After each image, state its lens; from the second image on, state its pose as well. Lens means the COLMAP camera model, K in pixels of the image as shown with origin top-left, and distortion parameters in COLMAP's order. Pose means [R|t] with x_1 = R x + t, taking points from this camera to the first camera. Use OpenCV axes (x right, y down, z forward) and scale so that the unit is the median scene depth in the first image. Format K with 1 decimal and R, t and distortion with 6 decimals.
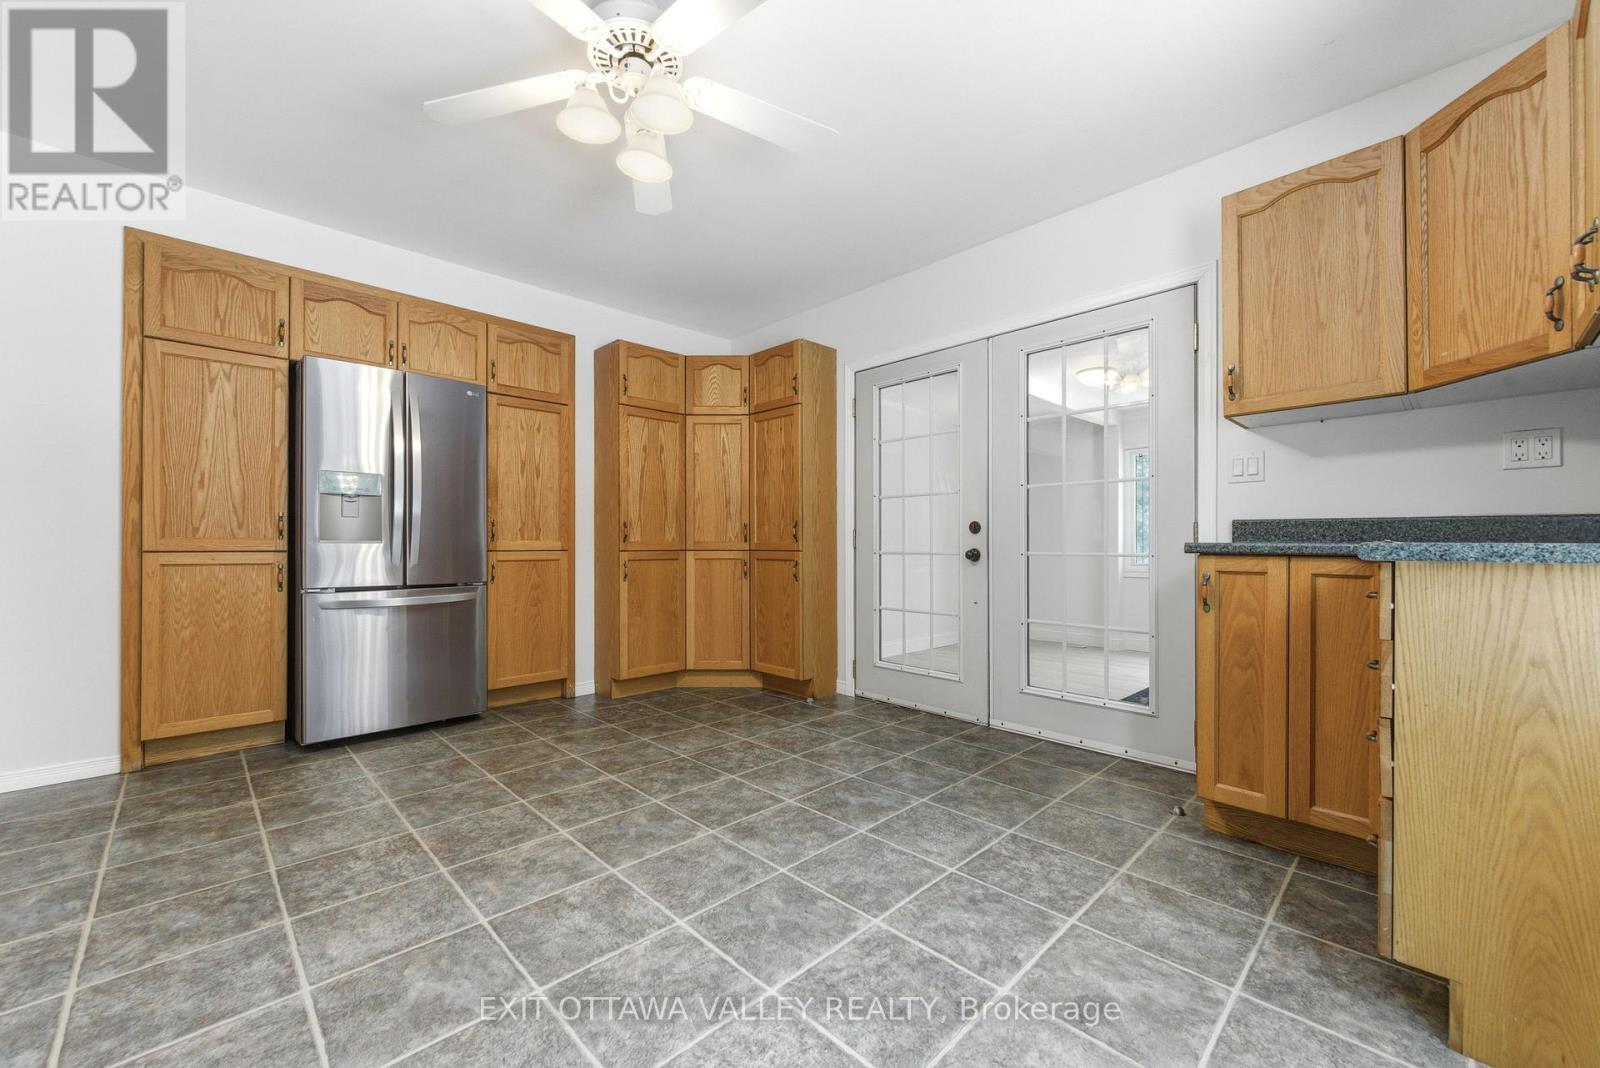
lens RADIAL K [[627.4, 0, 803.1], [0, 627.4, 540.6], [0, 0, 1]] dist [-0.000038, -0.000222]
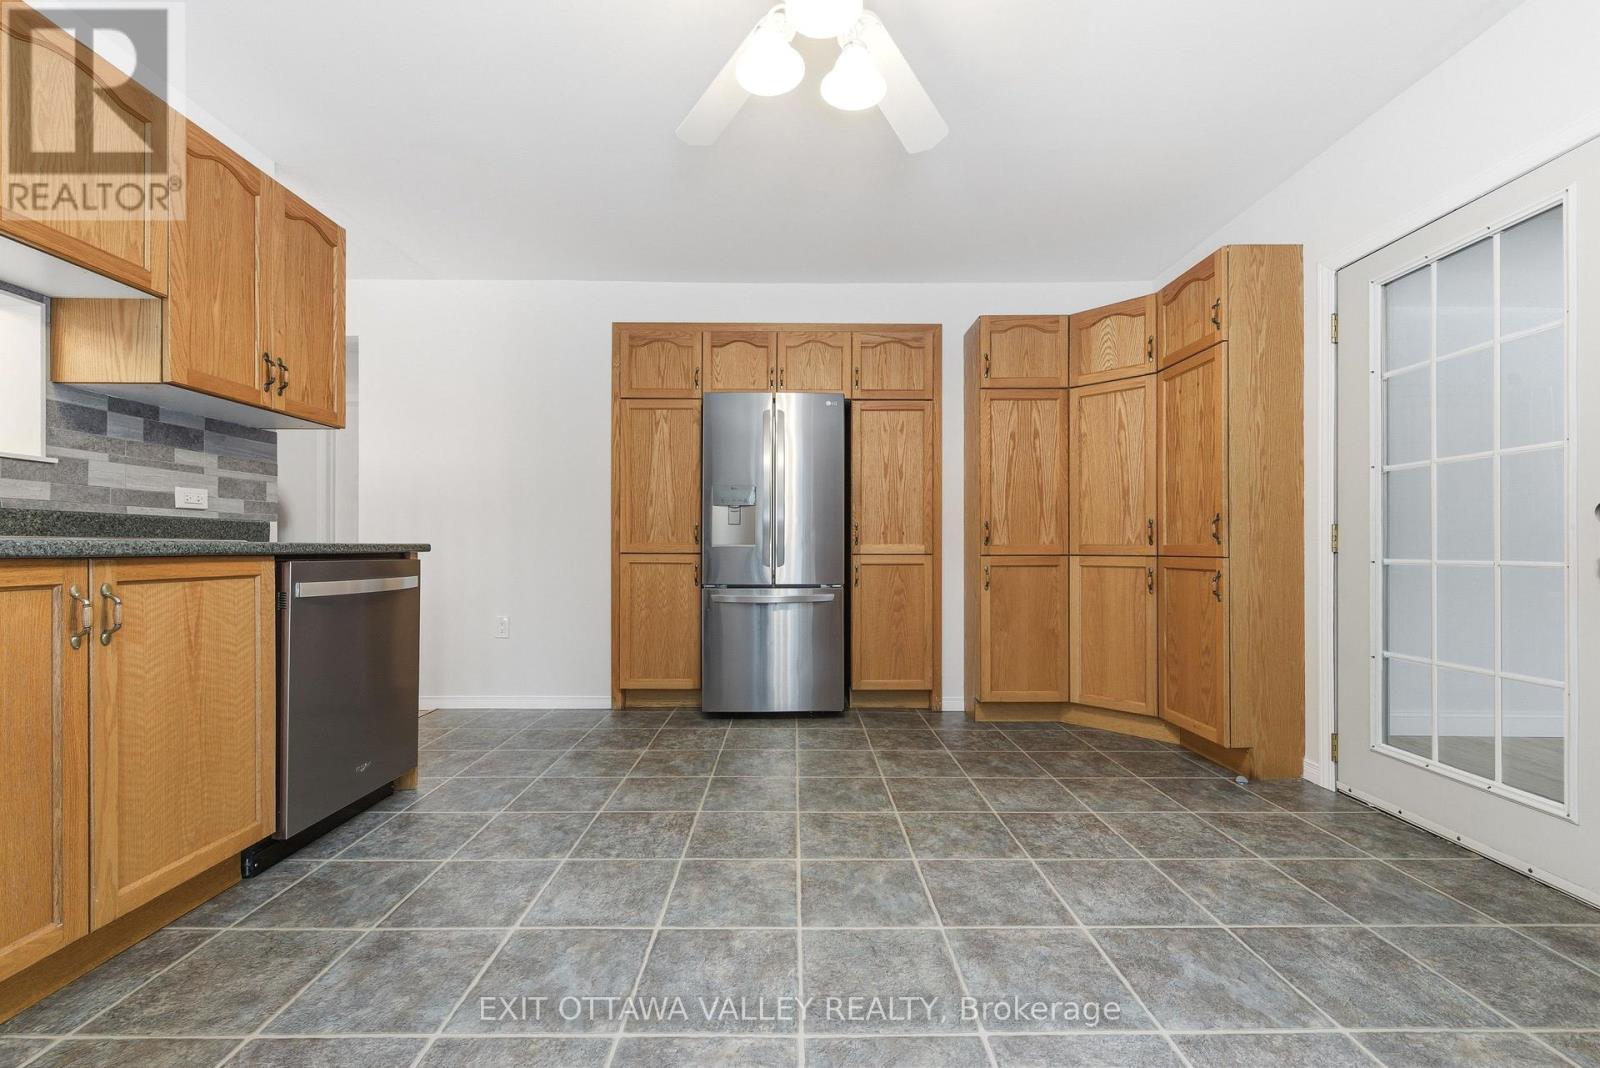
lens RADIAL K [[632.2, 0, 798.0], [0, 632.2, 547.1], [0, 0, 1]] dist [0.004769, -0.002456]
pose [[0.716848, -0.002242, -0.697225, 0.179204], [0.004362, 0.999990, 0.001270, 0.003273], [0.697215, -0.003952, 0.716851, 0.229319]]
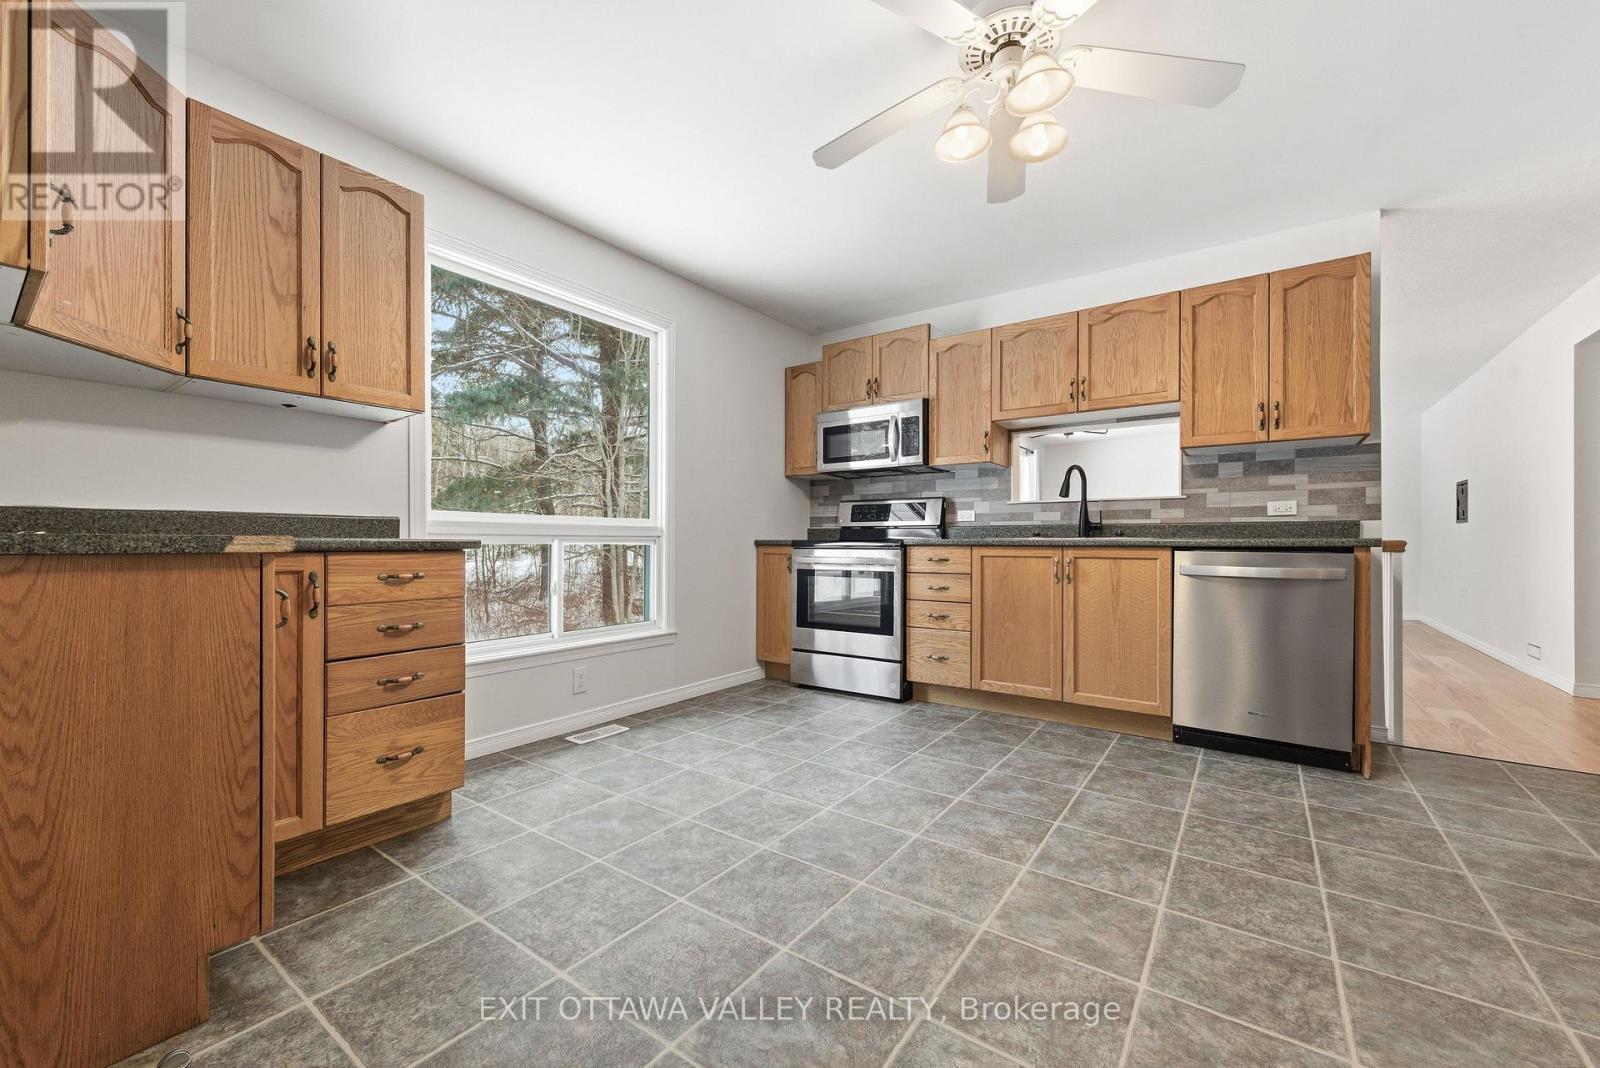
lens RADIAL K [[629.8, 0, 796.9], [0, 629.8, 543.0], [0, 0, 1]] dist [0.000344, -0.000833]
pose [[-0.986786, -0.002774, -0.162002, 0.132916], [-0.002268, 0.999992, -0.003304, 0.007803], [0.162010, -0.002893, -0.986785, 1.159534]]
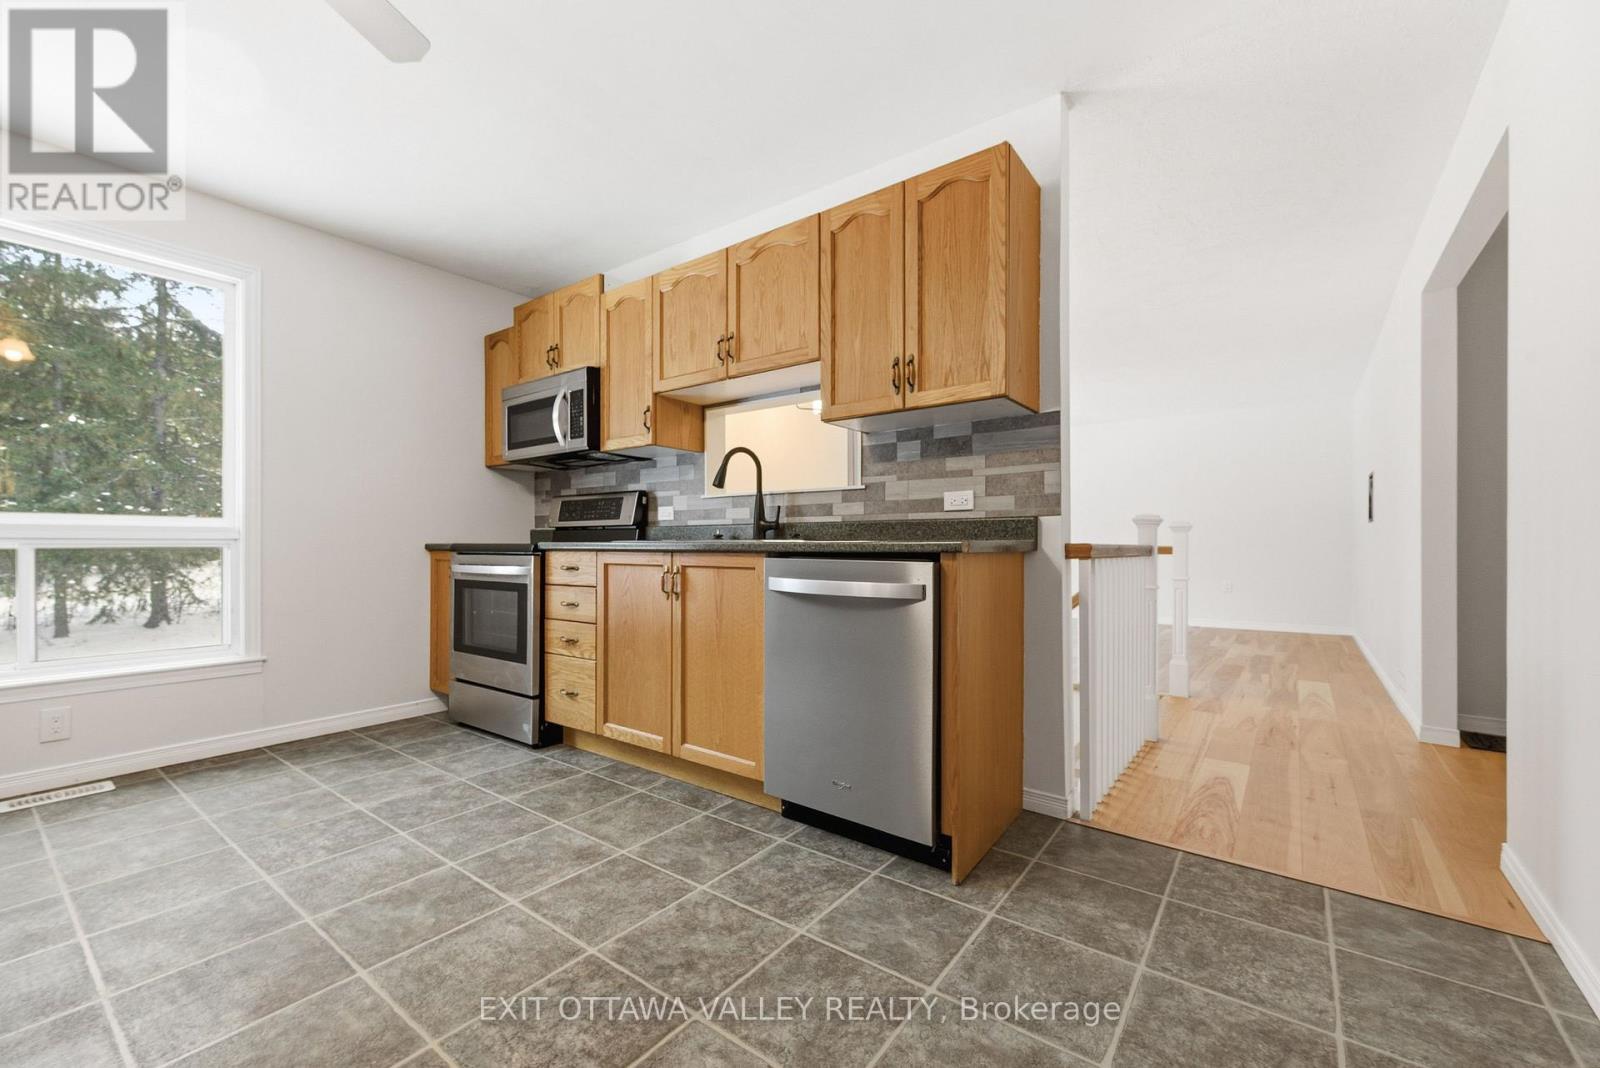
lens RADIAL K [[647.1, 0, 798.3], [0, 647.1, 546.1], [0, 0, 1]] dist [0.001863, -0.000298]
pose [[-0.989319, -0.001708, -0.145755, -0.508938], [-0.001113, 0.999991, -0.004163, 0.005370], [0.145760, -0.003957, -0.989312, 1.032005]]
